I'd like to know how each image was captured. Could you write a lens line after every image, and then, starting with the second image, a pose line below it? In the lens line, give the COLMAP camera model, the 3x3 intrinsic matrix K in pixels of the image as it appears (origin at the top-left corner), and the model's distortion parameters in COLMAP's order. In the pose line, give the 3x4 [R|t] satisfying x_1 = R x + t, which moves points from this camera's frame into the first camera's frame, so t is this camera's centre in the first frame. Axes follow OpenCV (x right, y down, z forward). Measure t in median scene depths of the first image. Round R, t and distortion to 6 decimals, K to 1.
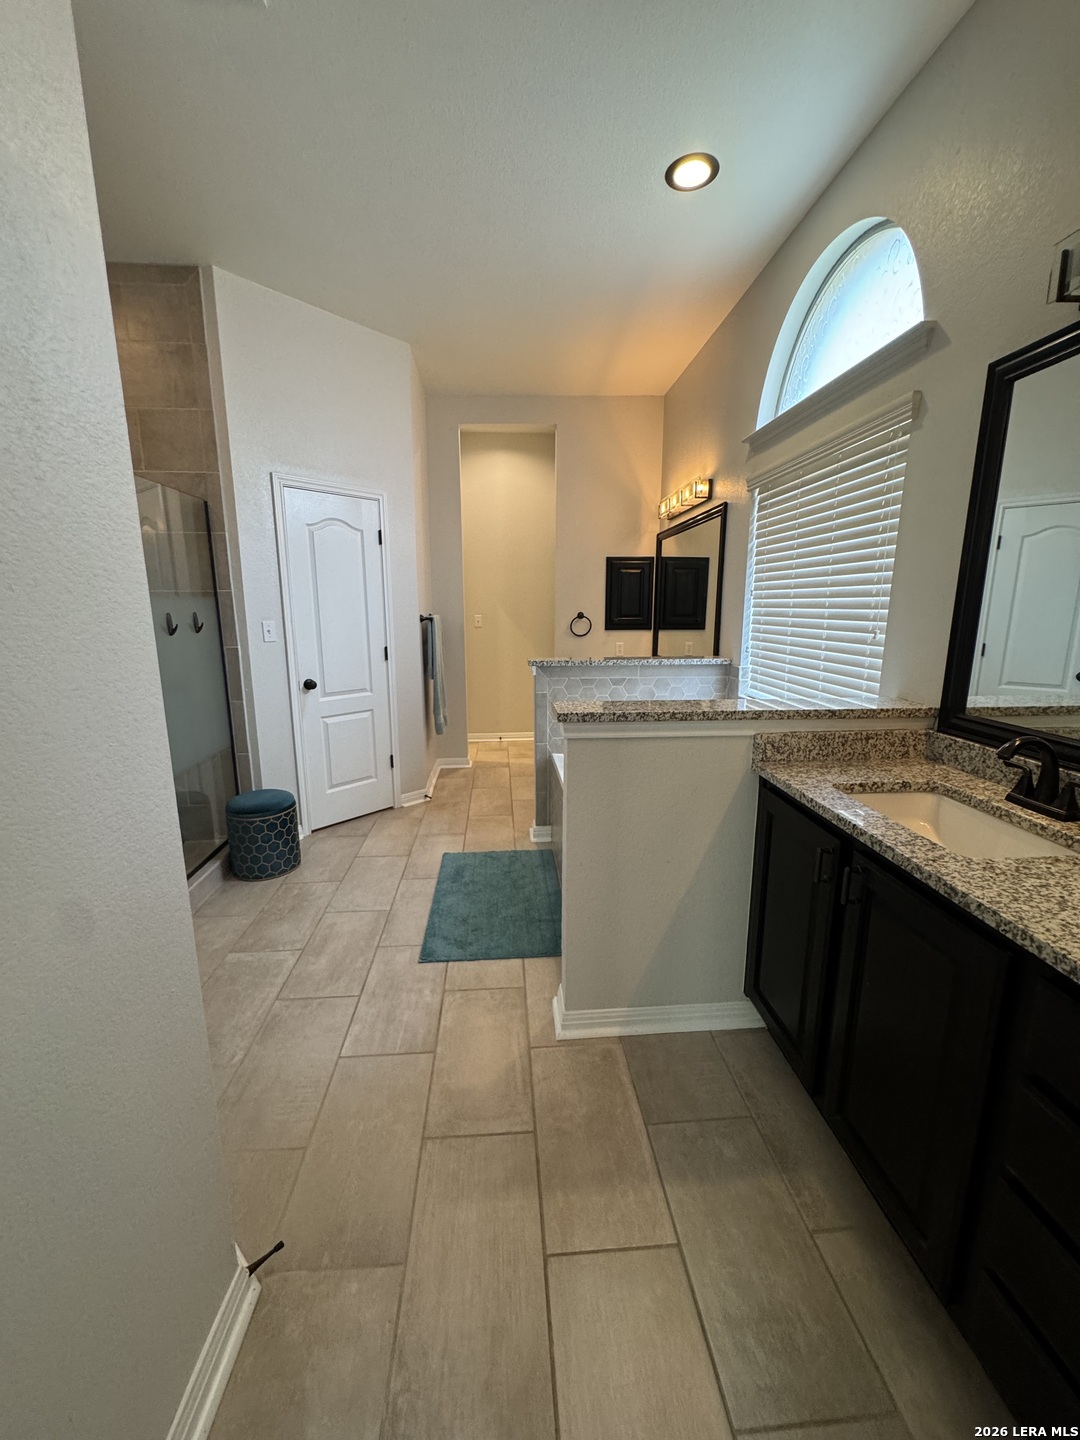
lens RADIAL K [[575.1, 0, 538.2], [0, 575.1, 719.5], [0, 0, 1]] dist [-0.002228, 0.000502]
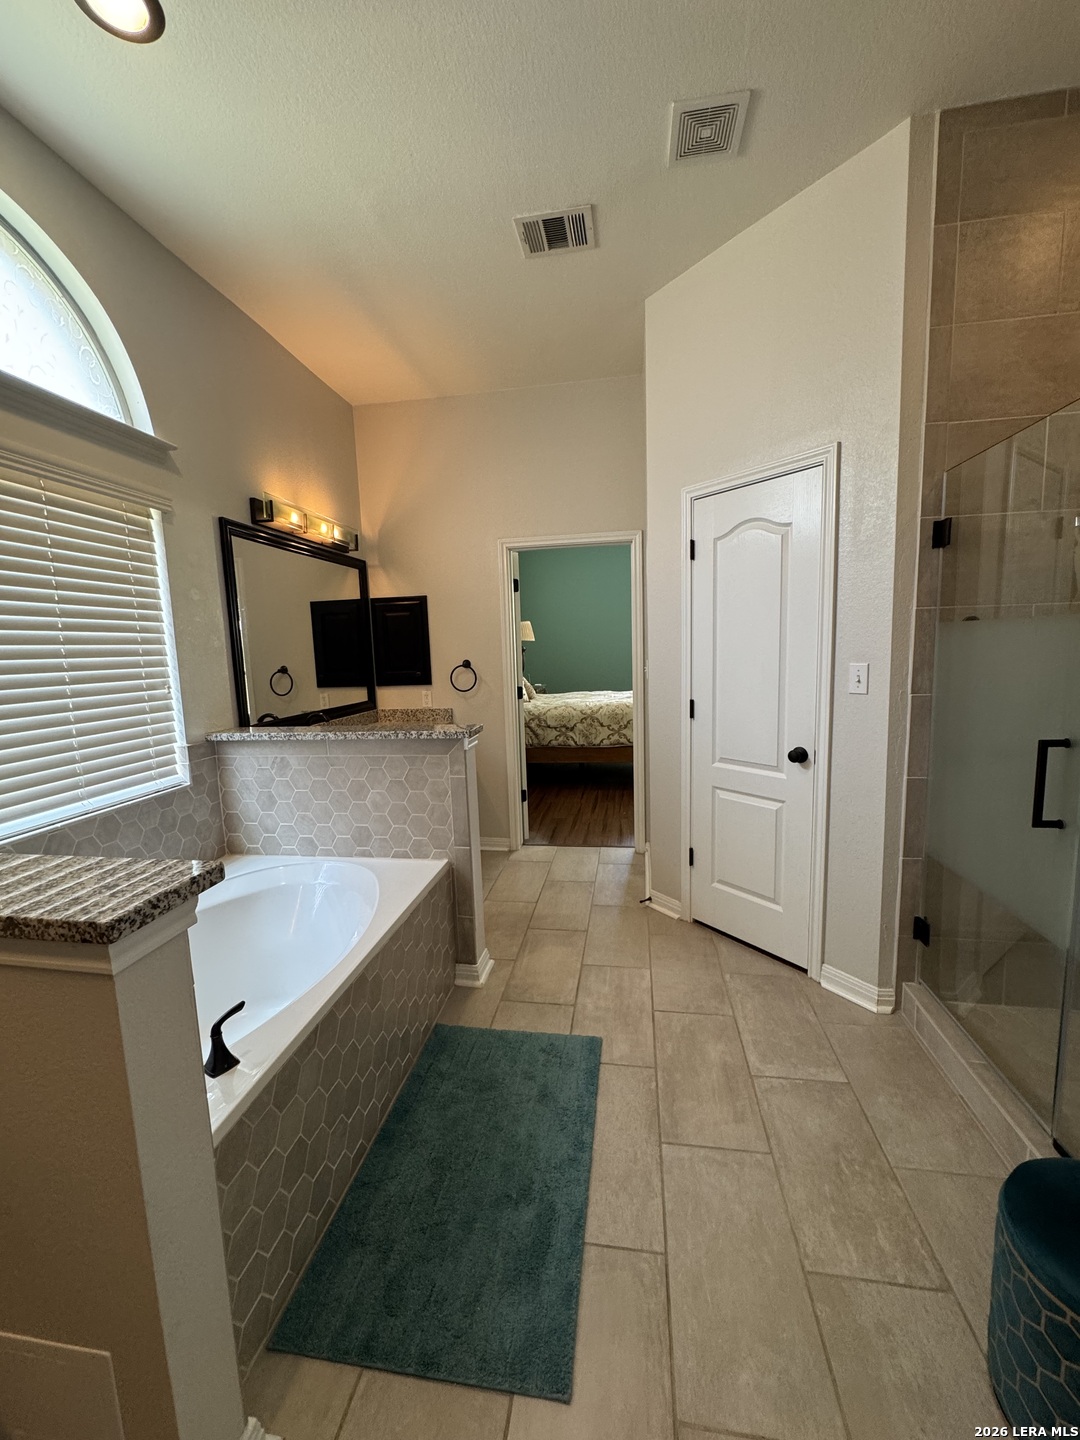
lens RADIAL K [[575.1, 0, 535.3], [0, 575.1, 721.1], [0, 0, 1]] dist [-0.002228, 0.000502]
pose [[-0.971422, 0.005789, 0.237286, -0.227327], [0.081739, 0.946713, 0.311535, -0.238875], [-0.222839, 0.322028, -0.920131, 1.190270]]
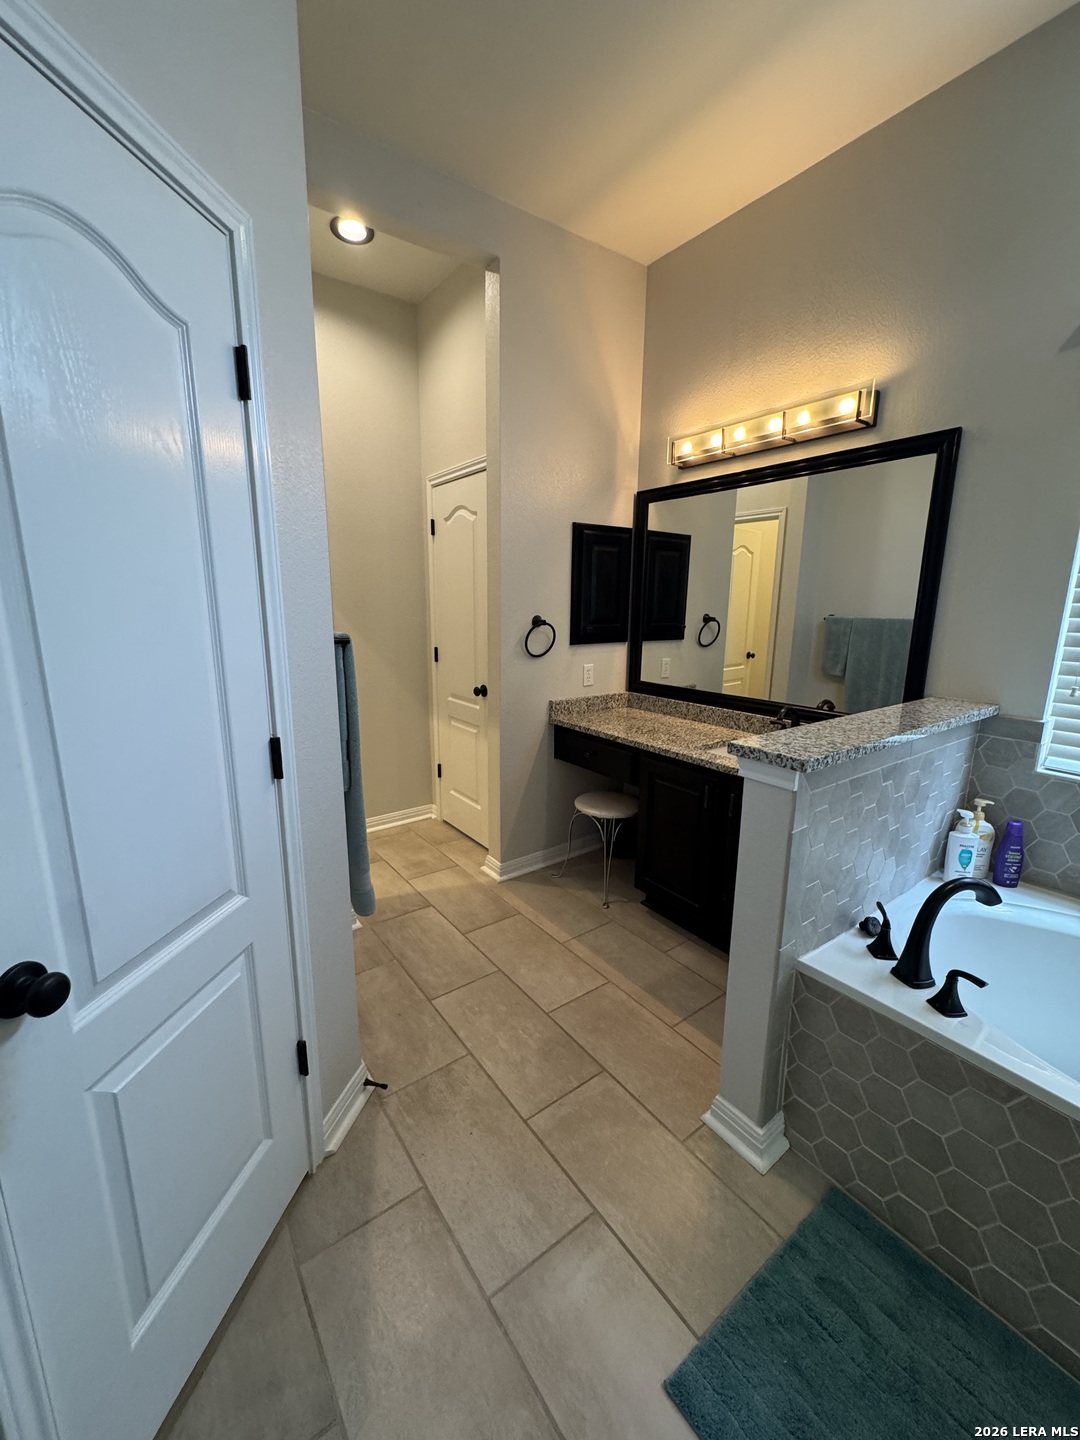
lens RADIAL K [[575.1, 0, 541.5], [0, 575.1, 719.0], [0, 0, 1]] dist [-0.002228, 0.000502]
pose [[0.844136, -0.097698, 0.527152, -0.358998], [0.090130, 0.995122, 0.040101, -0.159394], [-0.528498, 0.013662, 0.848824, 0.763838]]
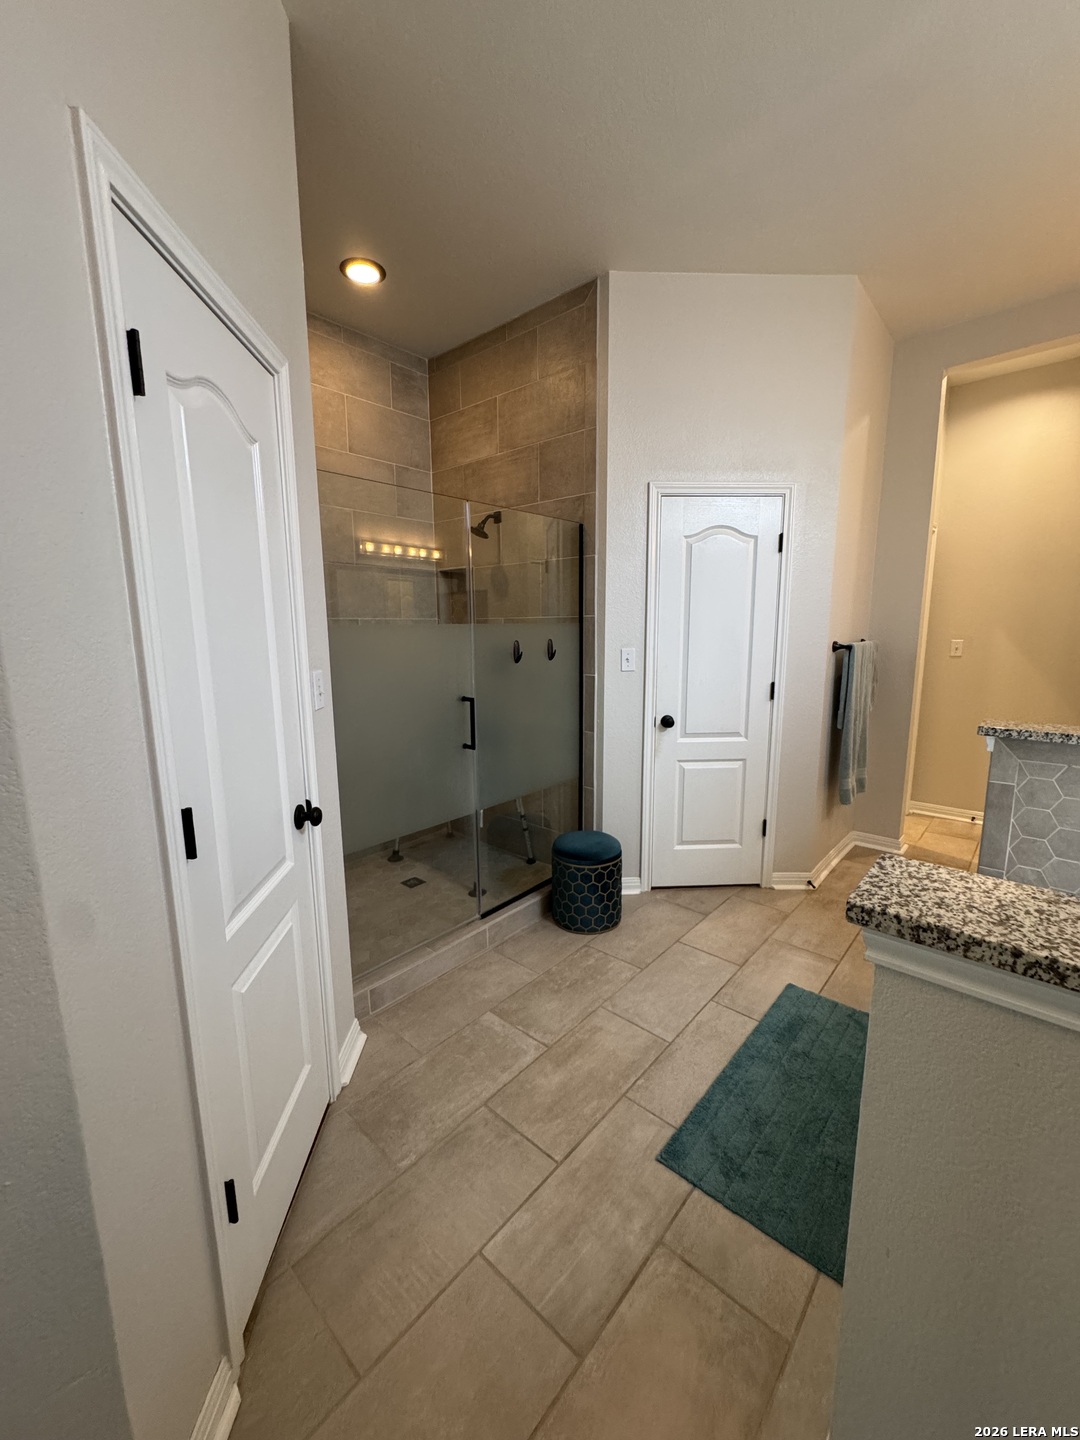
lens RADIAL K [[575.1, 0, 539.1], [0, 575.1, 719.8], [0, 0, 1]] dist [-0.002228, 0.000502]
pose [[0.697002, 0.111711, -0.708314, 0.084372], [-0.131139, 0.990989, 0.027248, -0.065651], [0.704975, 0.073896, 0.705372, 0.269090]]
